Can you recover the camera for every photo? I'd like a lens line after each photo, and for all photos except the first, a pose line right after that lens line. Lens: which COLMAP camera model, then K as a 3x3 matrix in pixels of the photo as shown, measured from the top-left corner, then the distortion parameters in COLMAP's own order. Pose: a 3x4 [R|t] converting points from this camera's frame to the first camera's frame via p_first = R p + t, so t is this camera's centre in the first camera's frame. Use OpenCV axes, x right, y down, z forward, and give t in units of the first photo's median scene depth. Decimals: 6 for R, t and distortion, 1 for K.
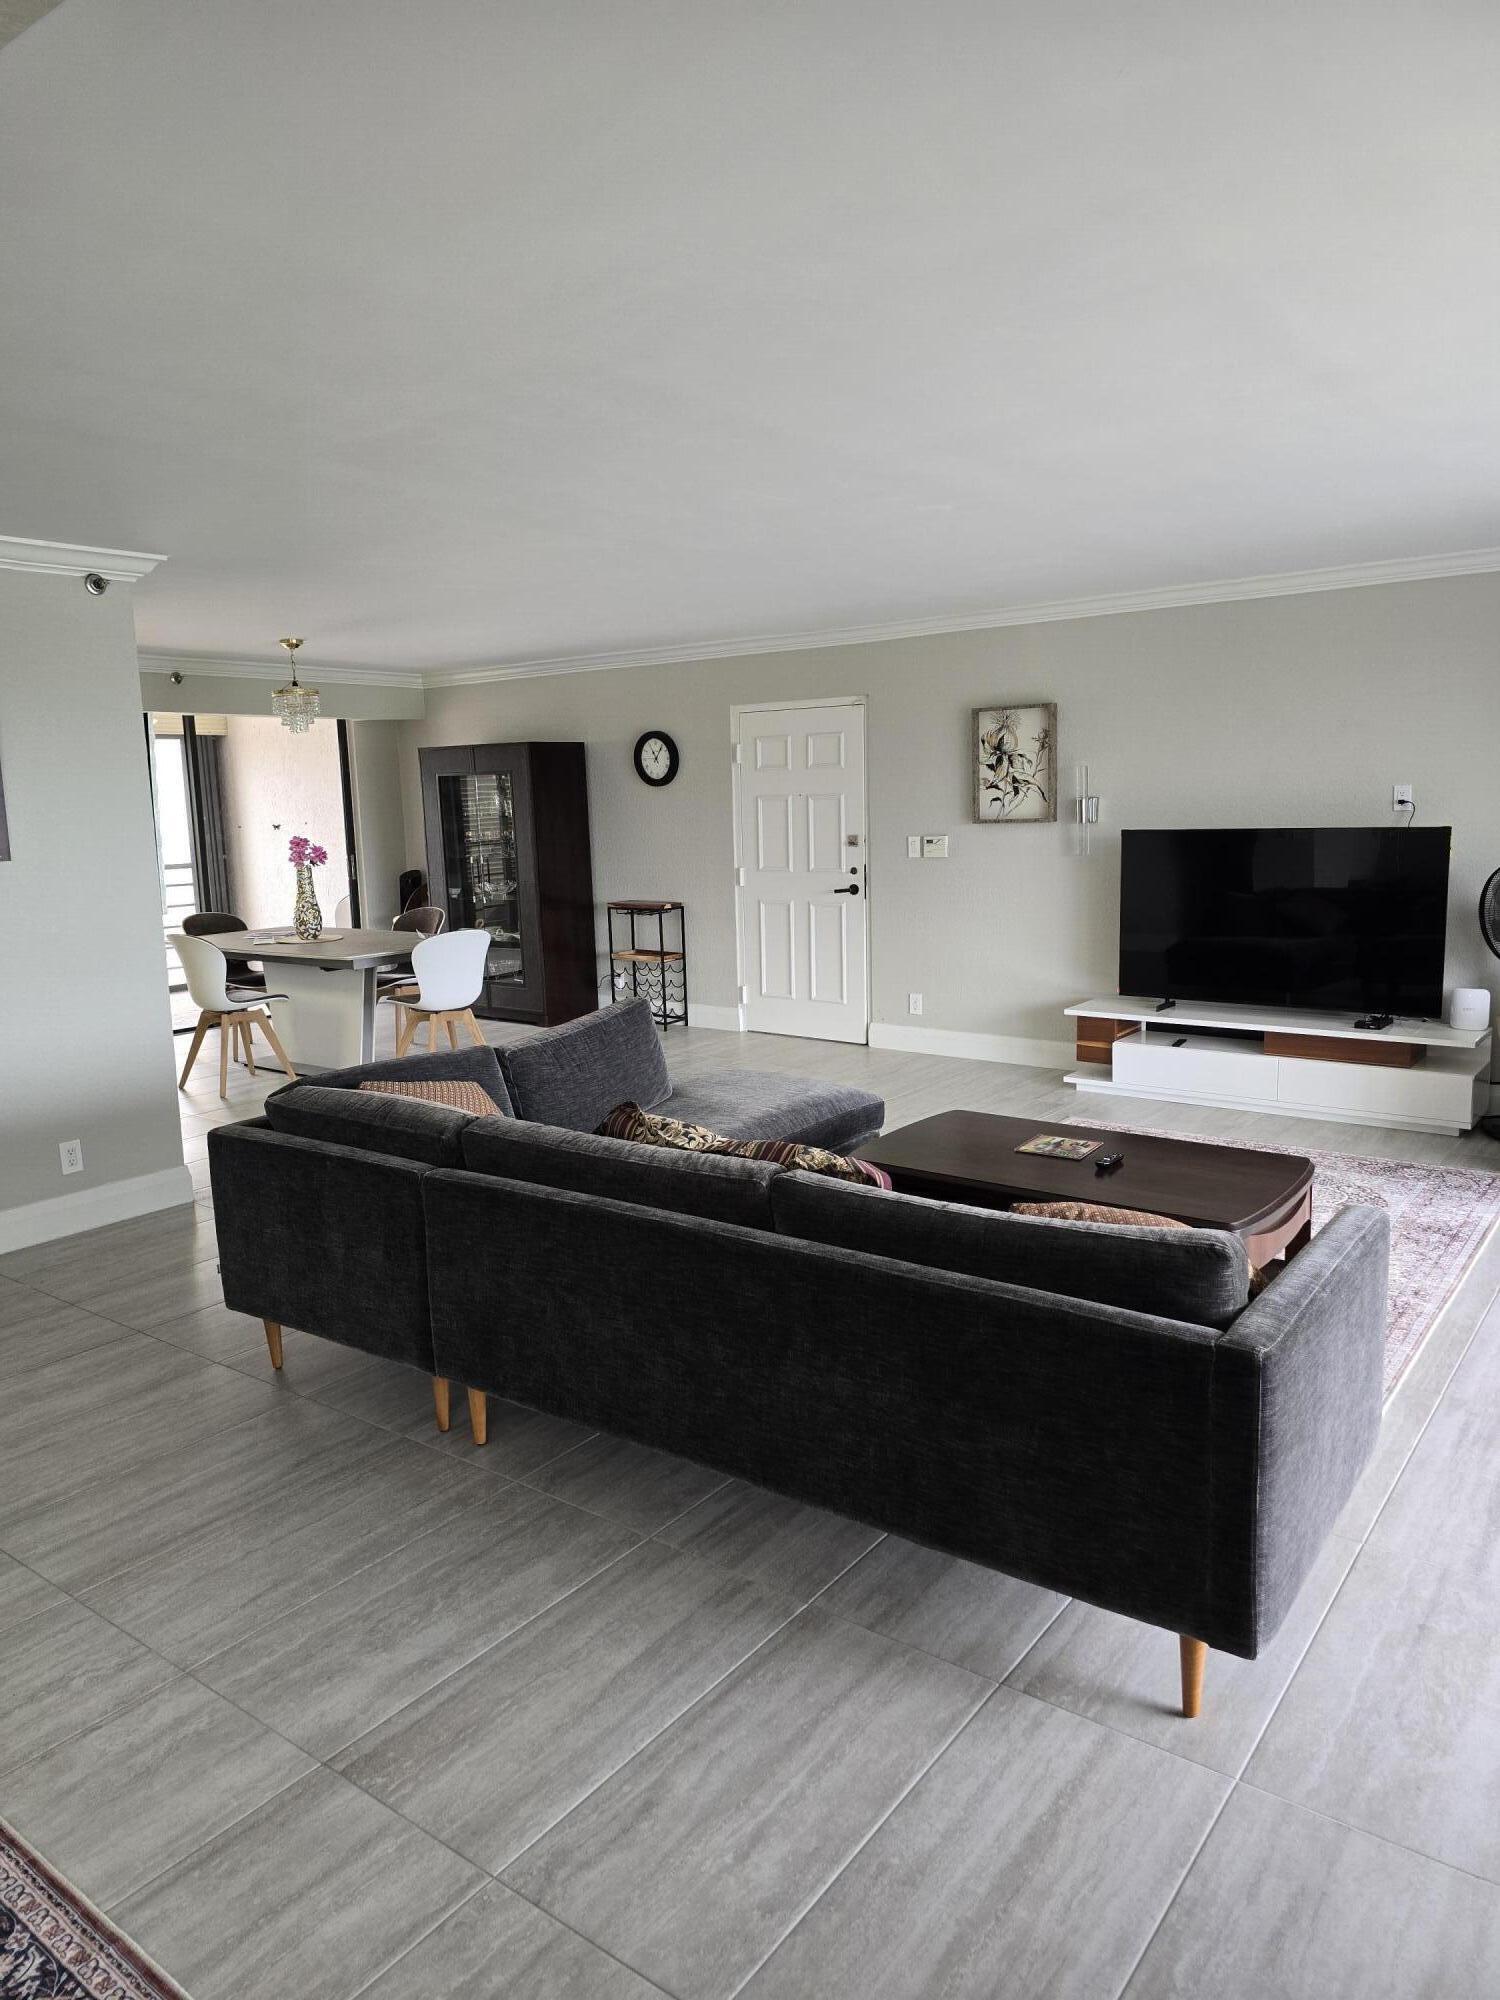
lens RADIAL K [[1337.3, 0, 735.3], [0, 1337.3, 986.2], [0, 0, 1]] dist [0.067318, -0.063438]
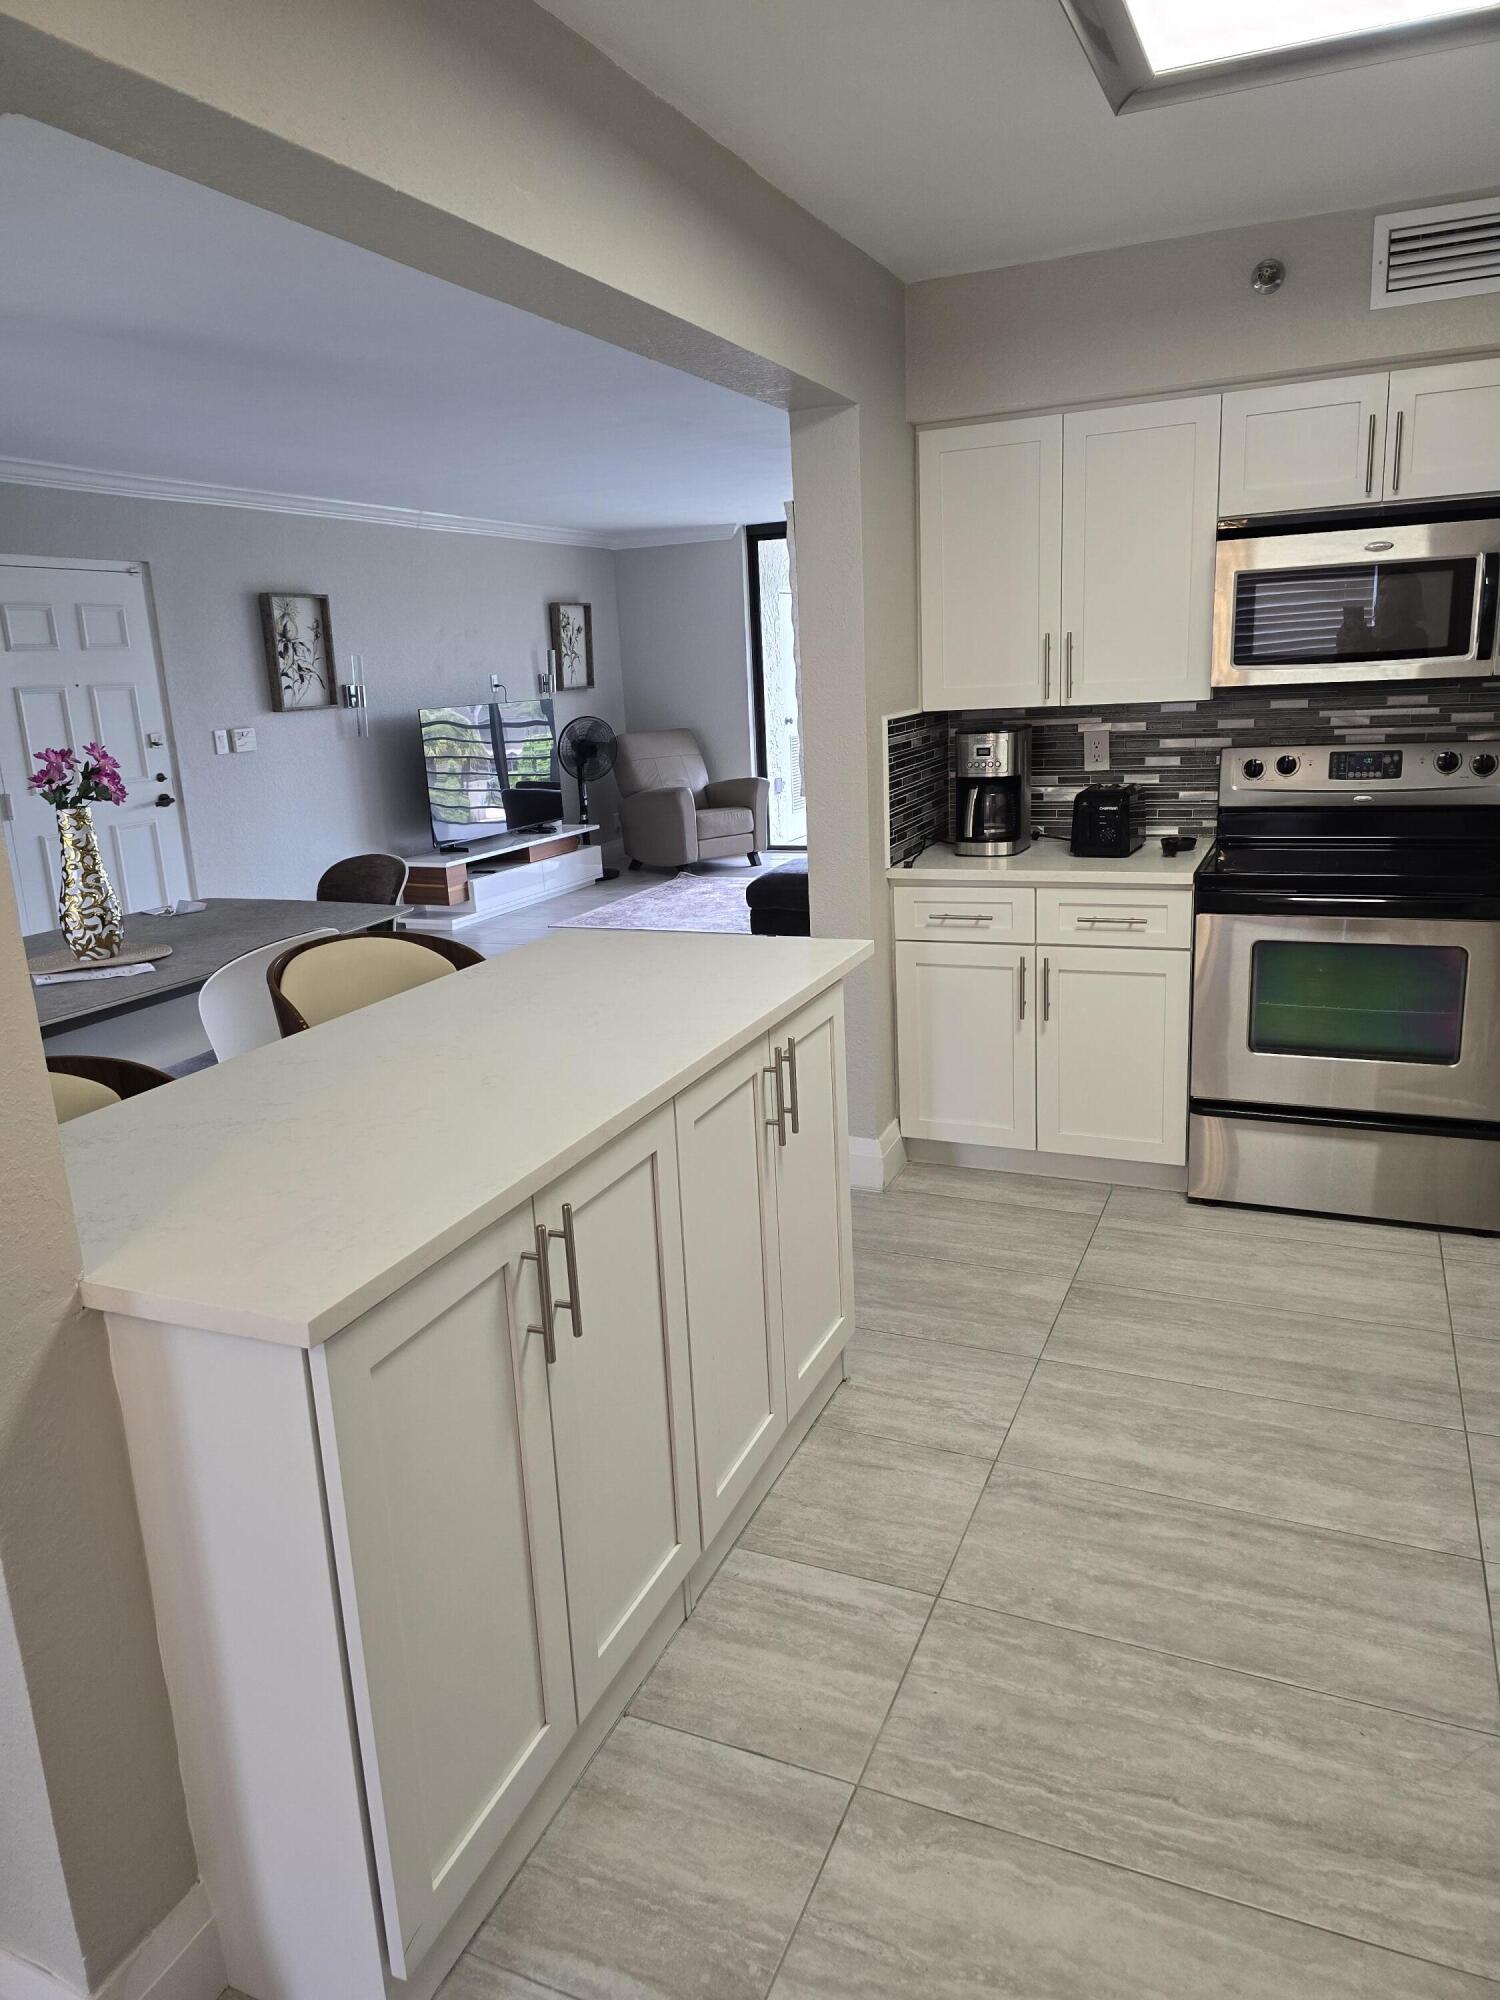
lens RADIAL K [[1337.3, 0, 750.2], [0, 1337.3, 990.9], [0, 0, 1]] dist [0.067318, -0.063438]
pose [[-0.241196, -0.192048, 0.951284, -0.858713], [0.191473, 0.951539, 0.240647, -0.096958], [-0.951400, 0.240188, -0.192735, 0.889599]]
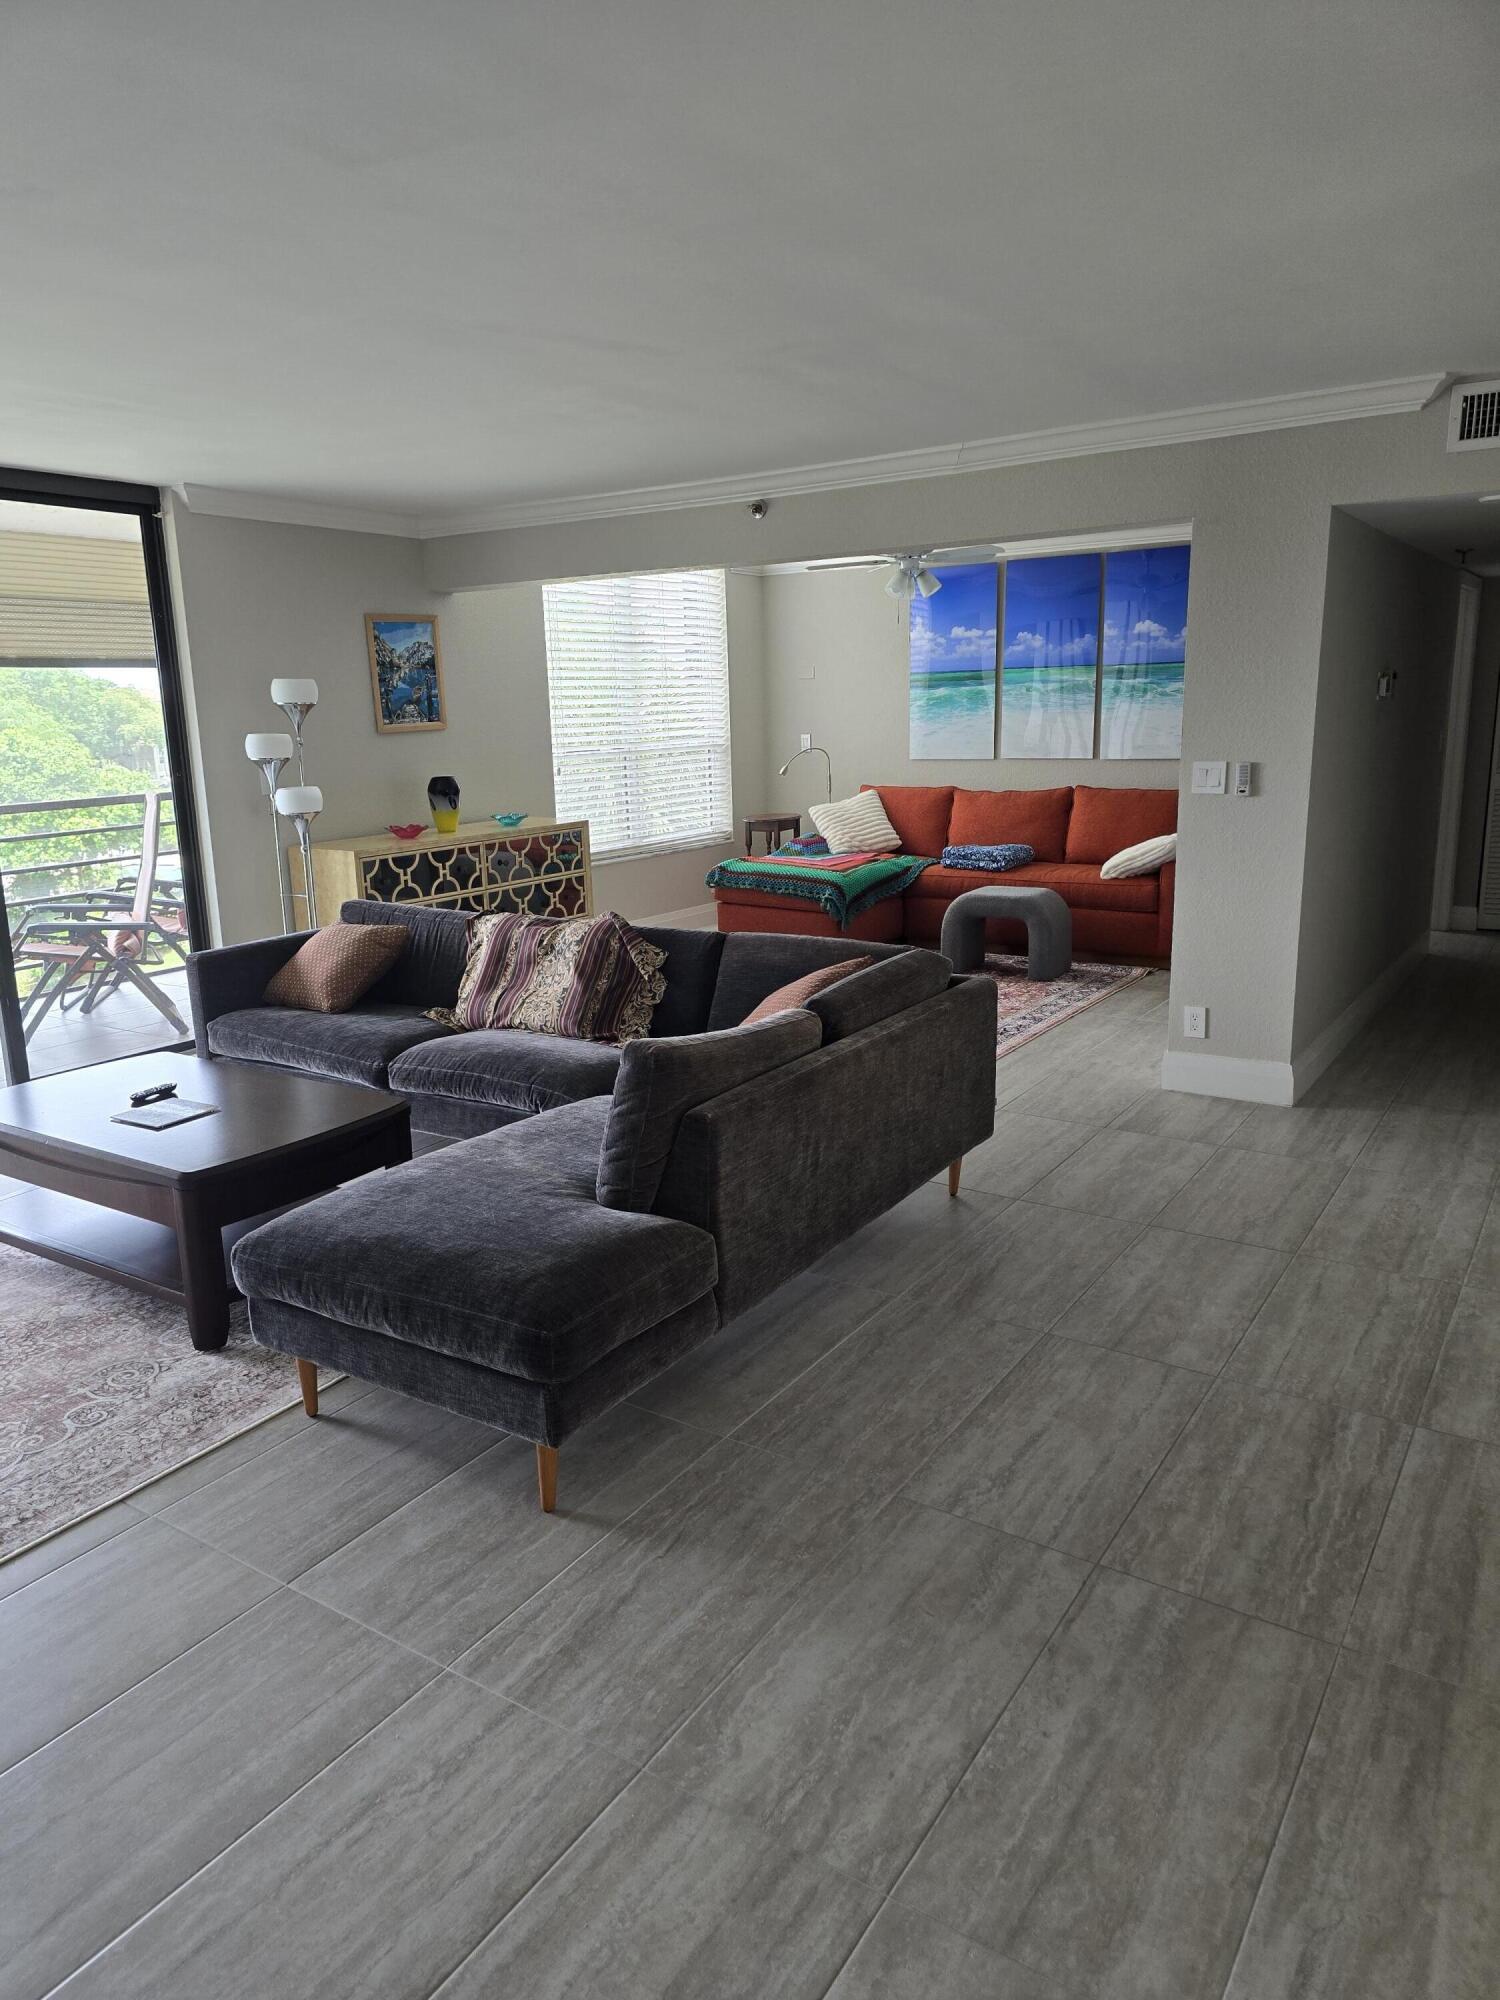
lens RADIAL K [[1337.3, 0, 744.3], [0, 1337.3, 991.5], [0, 0, 1]] dist [0.067318, -0.063438]
pose [[-0.996325, 0.068389, -0.051568, -0.057655], [0.046047, 0.935332, 0.350763, -0.139529], [0.072222, 0.347099, -0.935043, 0.983167]]
